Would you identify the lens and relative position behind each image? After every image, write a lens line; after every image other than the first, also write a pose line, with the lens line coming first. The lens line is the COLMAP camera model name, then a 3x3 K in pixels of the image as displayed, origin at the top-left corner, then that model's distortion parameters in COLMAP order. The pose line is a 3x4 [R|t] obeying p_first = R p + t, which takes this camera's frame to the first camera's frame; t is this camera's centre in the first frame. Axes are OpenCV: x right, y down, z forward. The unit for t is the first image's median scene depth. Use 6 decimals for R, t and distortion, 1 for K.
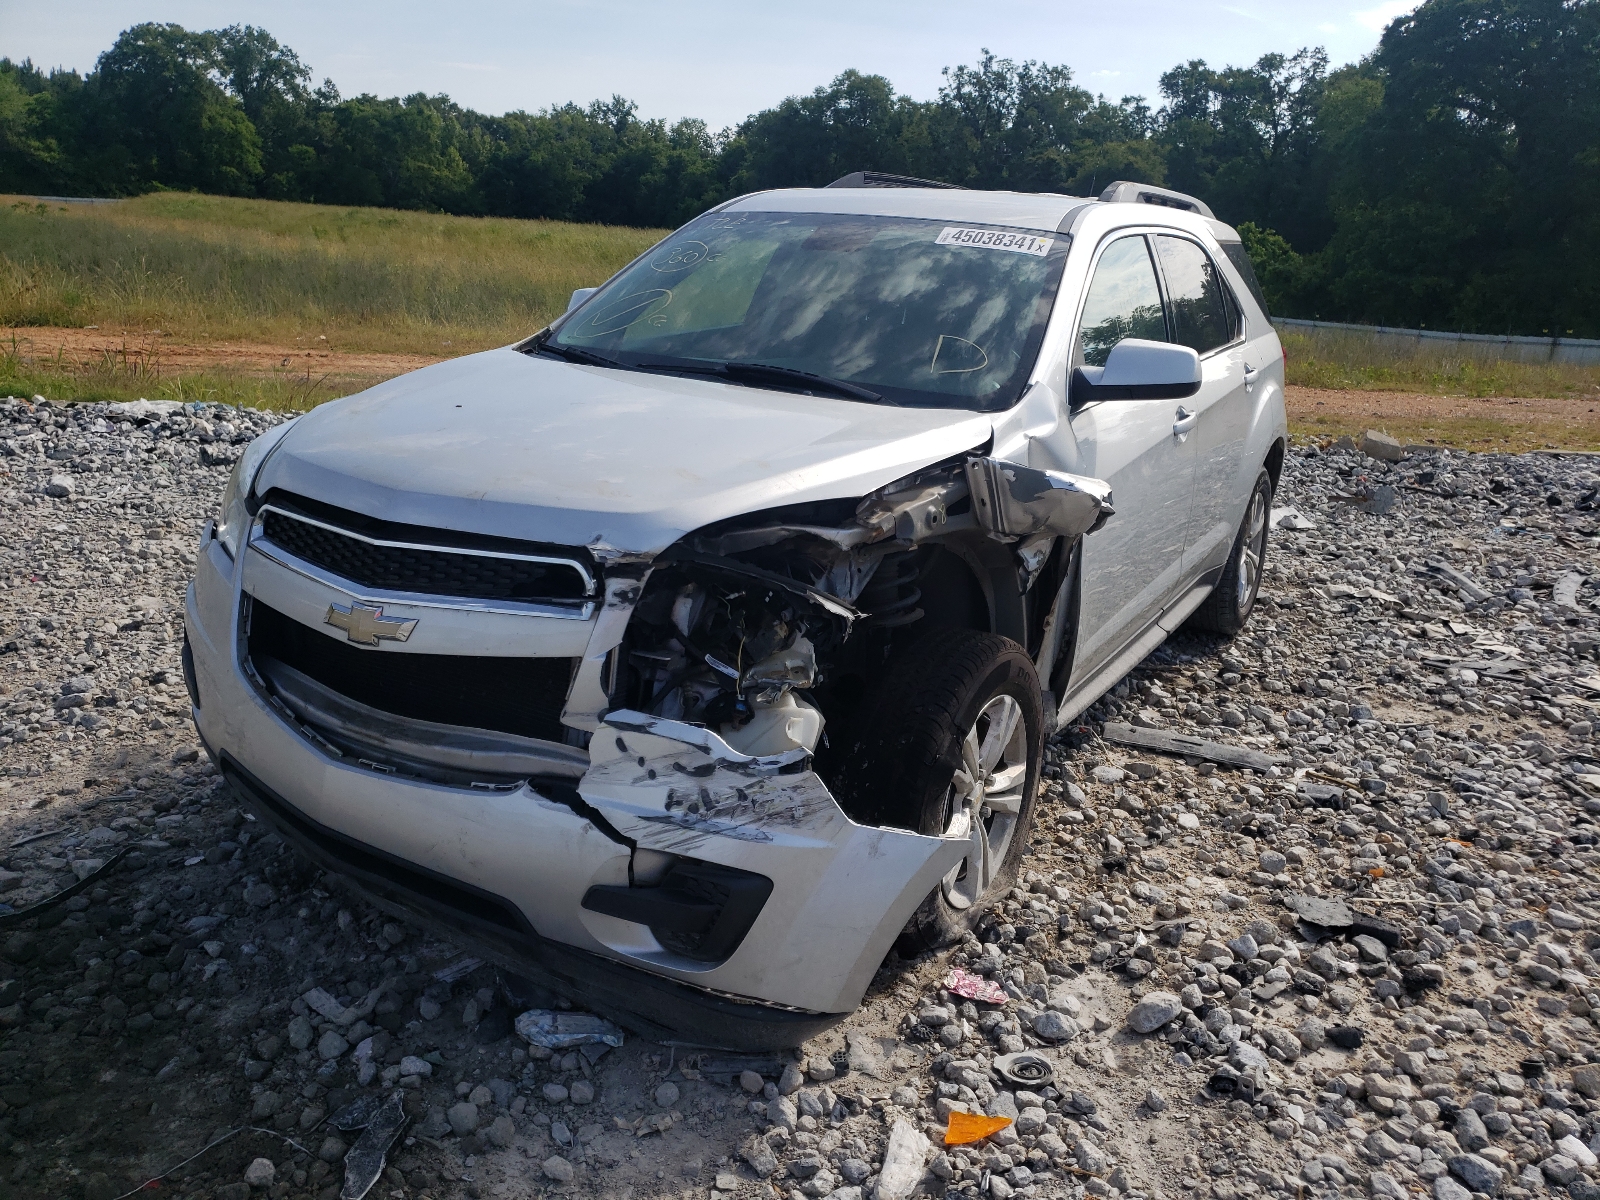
lens RADIAL K [[1340.4, 0, 800.0], [0, 1340.4, 600.0], [0, 0, 1]] dist [0.164068, -0.400424]
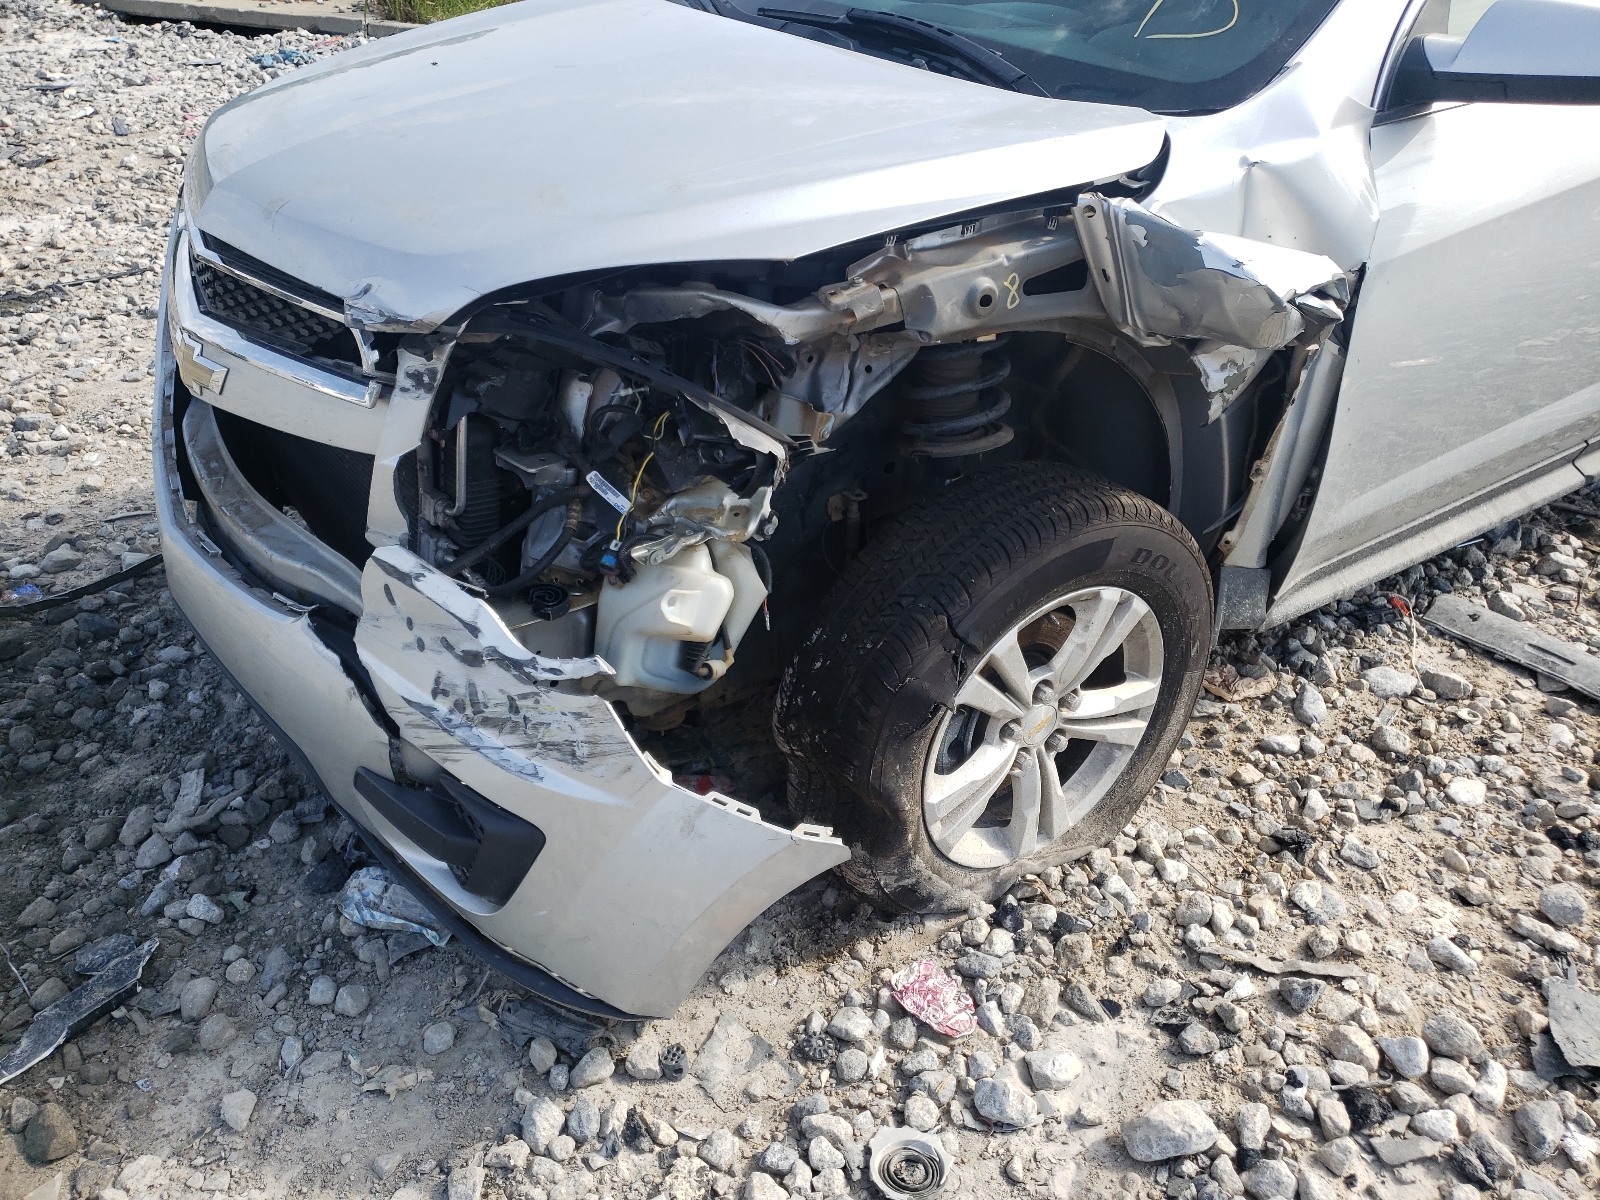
lens RADIAL K [[1291.8, 0, 800.0], [0, 1291.8, 600.0], [0, 0, 1]] dist [0.035600, 0.001390]
pose [[0.903880, 0.203424, -0.376324, 0.270659], [-0.100271, 0.955941, 0.275903, -0.083753], [0.415868, -0.211649, 0.884454, 0.420304]]
